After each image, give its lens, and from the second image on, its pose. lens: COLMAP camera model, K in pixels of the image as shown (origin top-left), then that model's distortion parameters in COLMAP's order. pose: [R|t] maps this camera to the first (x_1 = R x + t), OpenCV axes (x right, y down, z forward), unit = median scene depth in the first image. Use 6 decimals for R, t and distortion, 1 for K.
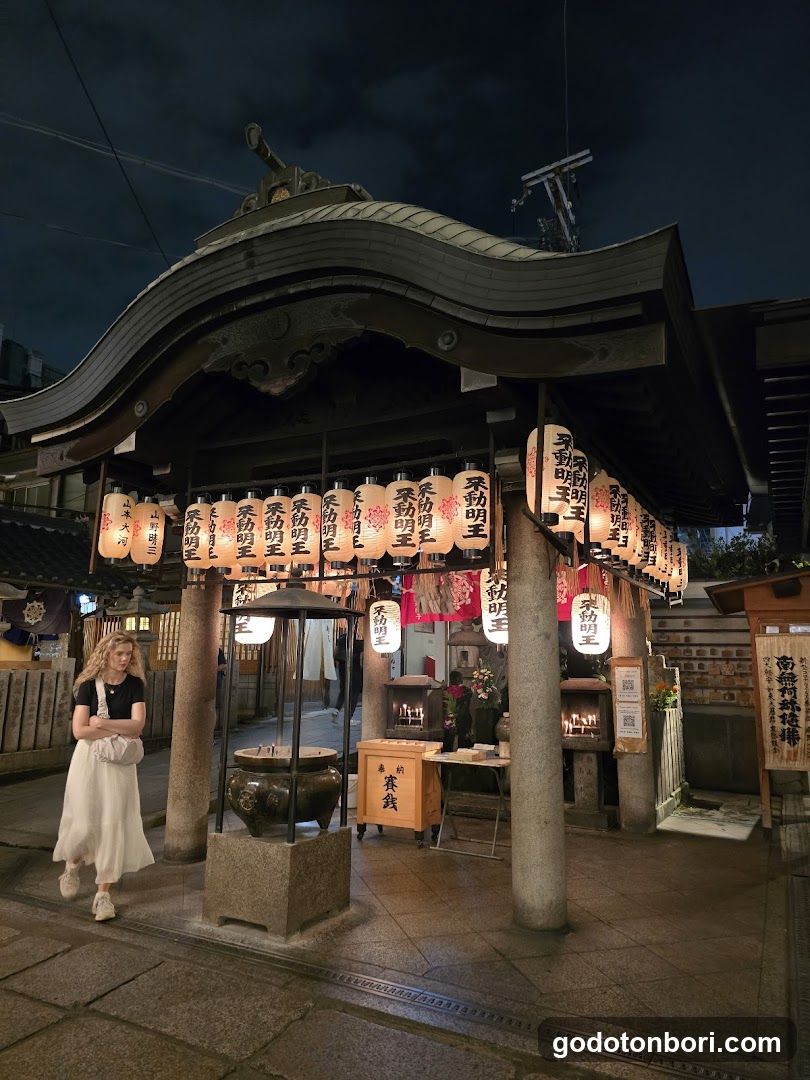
lens RADIAL K [[721.9, 0, 406.4], [0, 721.9, 549.1], [0, 0, 1]] dist [0.046884, -0.018493]
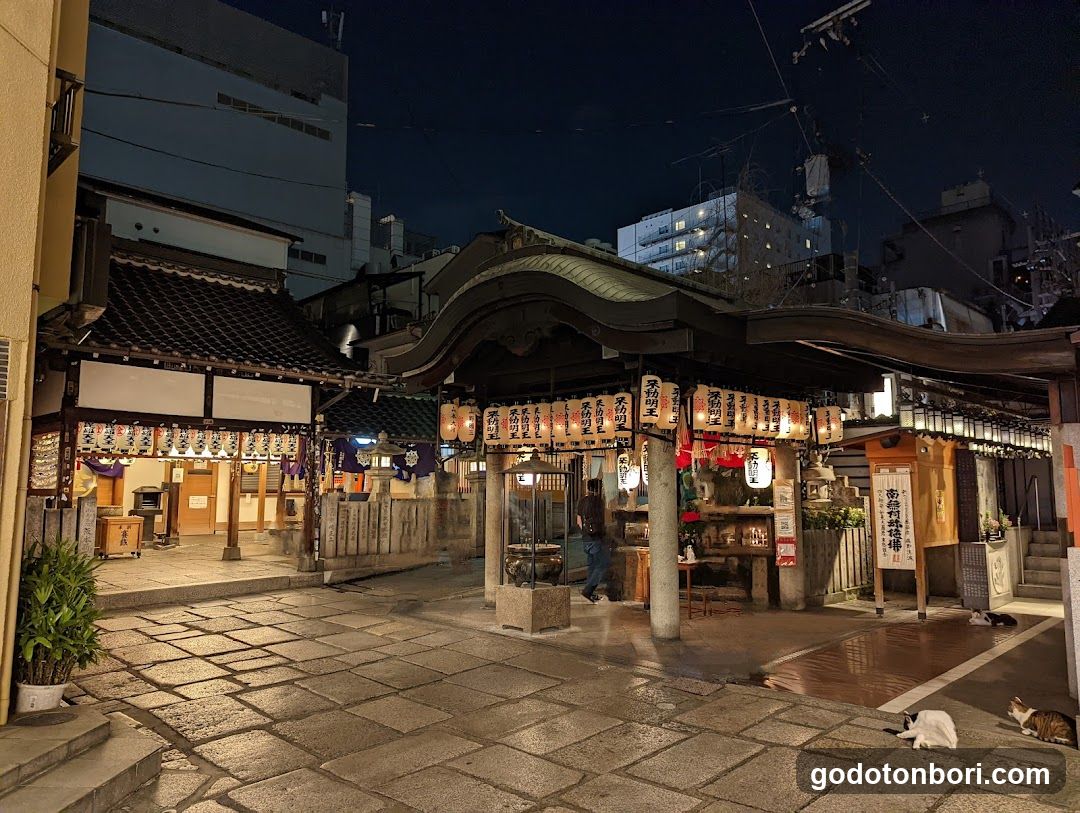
lens RADIAL K [[759.0, 0, 541.0], [0, 759.0, 405.9], [0, 0, 1]] dist [0.051179, -0.011510]
pose [[0.953546, -0.044980, -0.297871, 0.397124], [0.060401, 0.997258, 0.042767, -0.146877], [0.295130, -0.058772, 0.953648, -0.749309]]
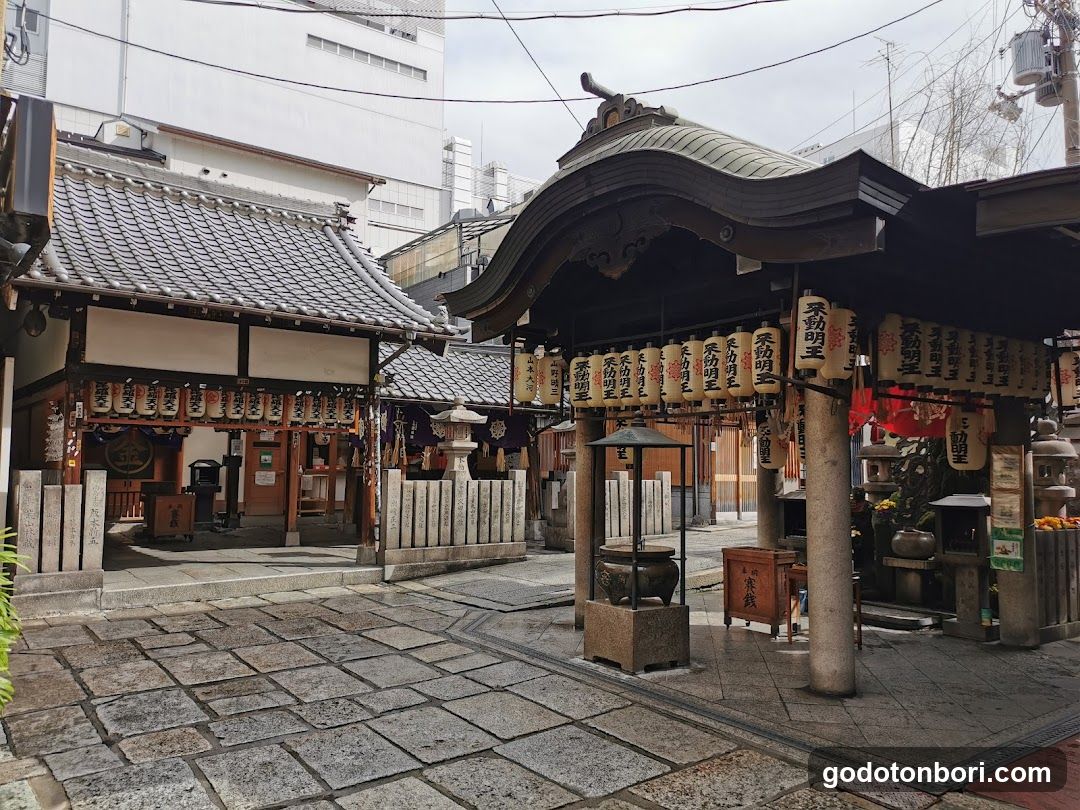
lens RADIAL K [[815.0, 0, 551.8], [0, 815.0, 413.1], [0, 0, 1]] dist [0.026879, -0.020193]
pose [[0.904166, -0.032285, -0.425959, 0.299166], [0.072079, 0.994373, 0.077630, -0.085710], [0.421056, -0.100893, 0.901406, -0.353812]]
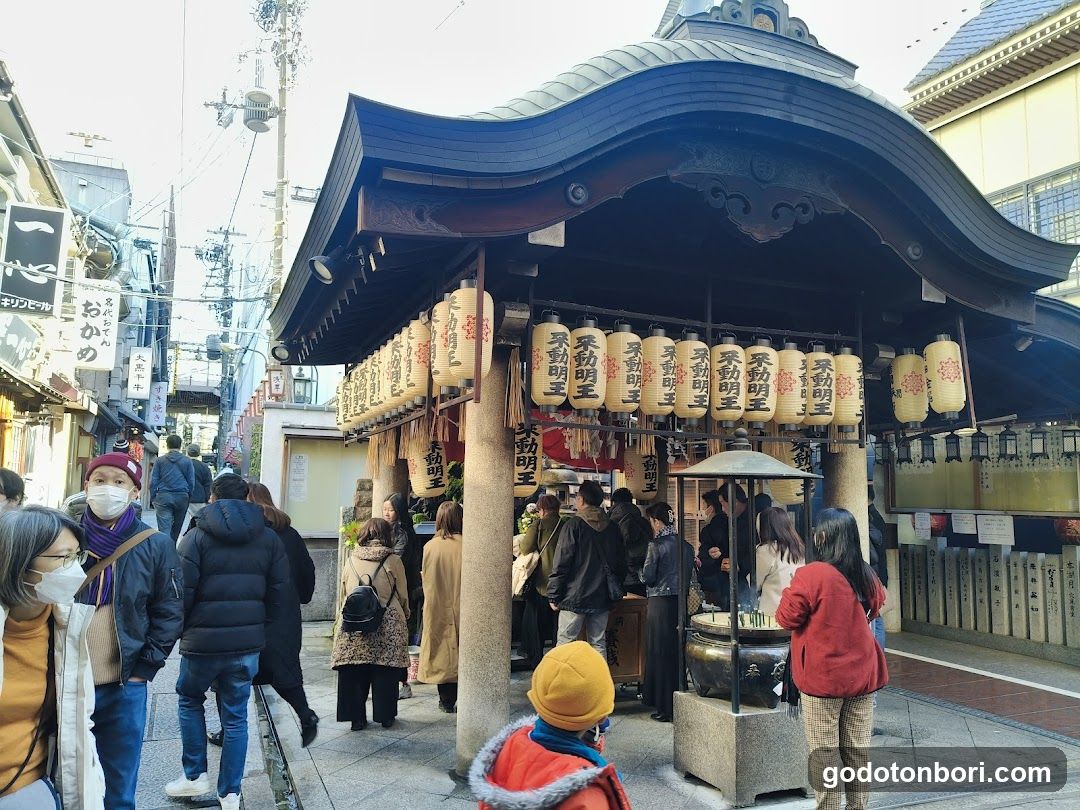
lens RADIAL K [[815.0, 0, 547.2], [0, 815.0, 401.7], [0, 0, 1]] dist [0.026879, -0.020193]
pose [[0.624616, 0.085321, 0.776257, -1.025654], [-0.138884, 0.990304, 0.002905, 0.020695], [-0.768483, -0.109624, 0.630410, 0.475852]]
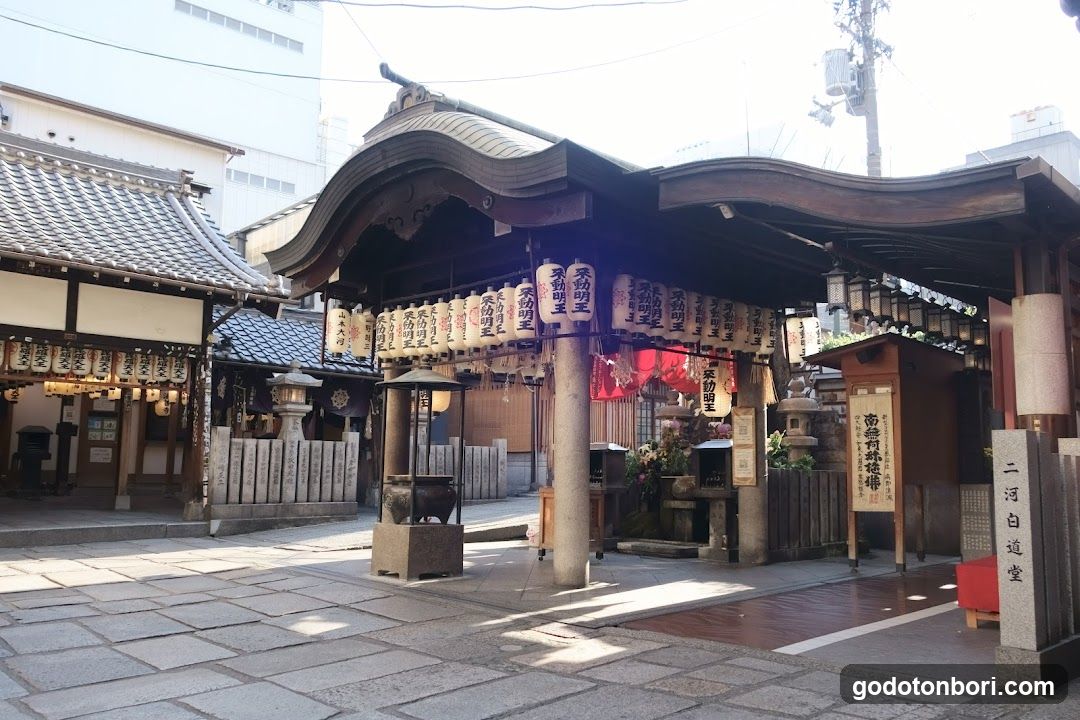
lens RADIAL K [[880.1, 0, 547.3], [0, 880.1, 370.5], [0, 0, 1]] dist [-0.009212, -0.007828]
pose [[0.948535, -0.035157, -0.314714, 0.586647], [0.050561, 0.997883, 0.040913, -0.004645], [0.312609, -0.054720, 0.948304, -0.574103]]
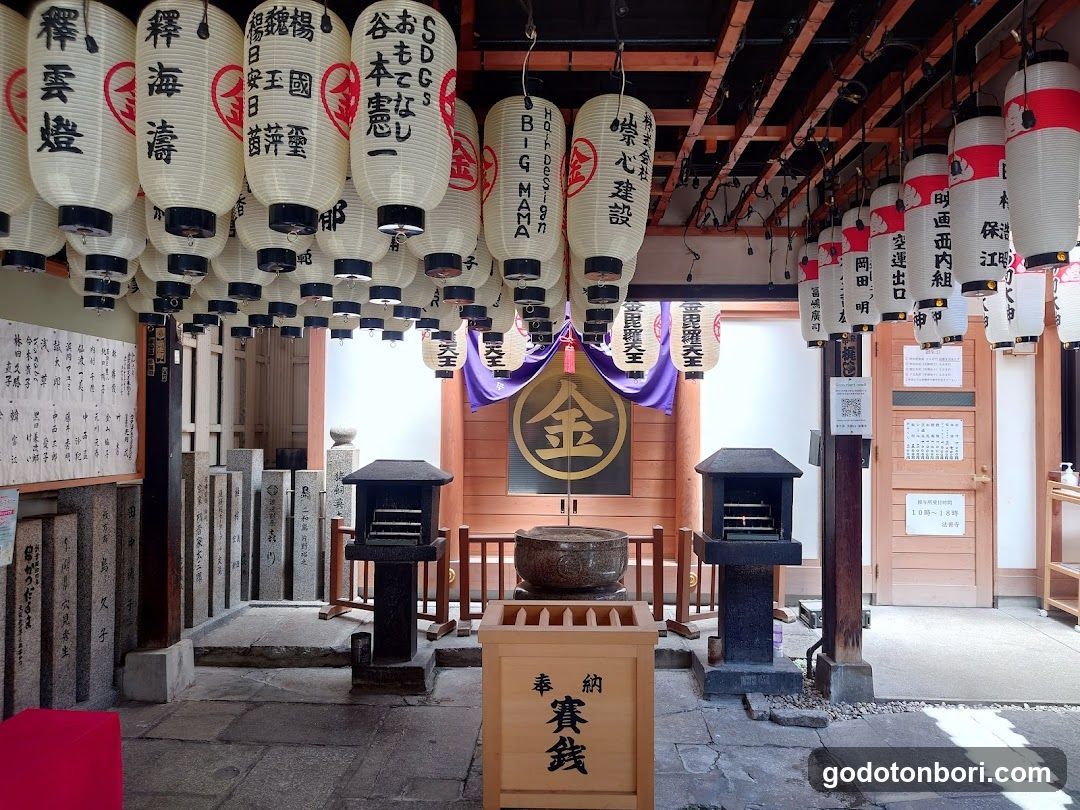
lens RADIAL K [[815.0, 0, 543.2], [0, 815.0, 414.9], [0, 0, 1]] dist [0.026879, -0.020193]
pose [[0.408617, -0.023415, -0.912406, -1.410358], [0.144098, 0.988788, 0.039158, 0.123438], [0.901259, -0.147477, 0.407410, 1.247109]]
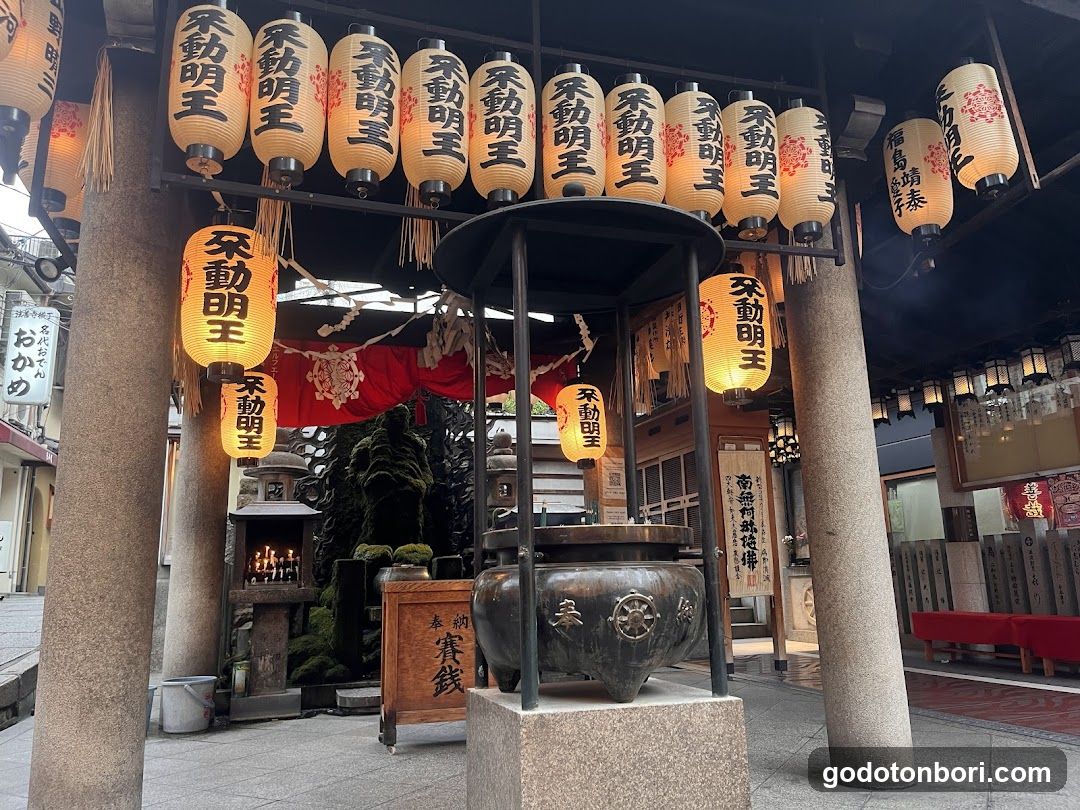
lens RADIAL K [[815.0, 0, 544.0], [0, 815.0, 399.6], [0, 0, 1]] dist [0.026879, -0.020193]
pose [[0.705049, 0.122649, 0.698472, -0.492615], [-0.082770, 0.992431, -0.090719, 0.207740], [-0.704312, 0.006149, 0.709864, 0.550054]]
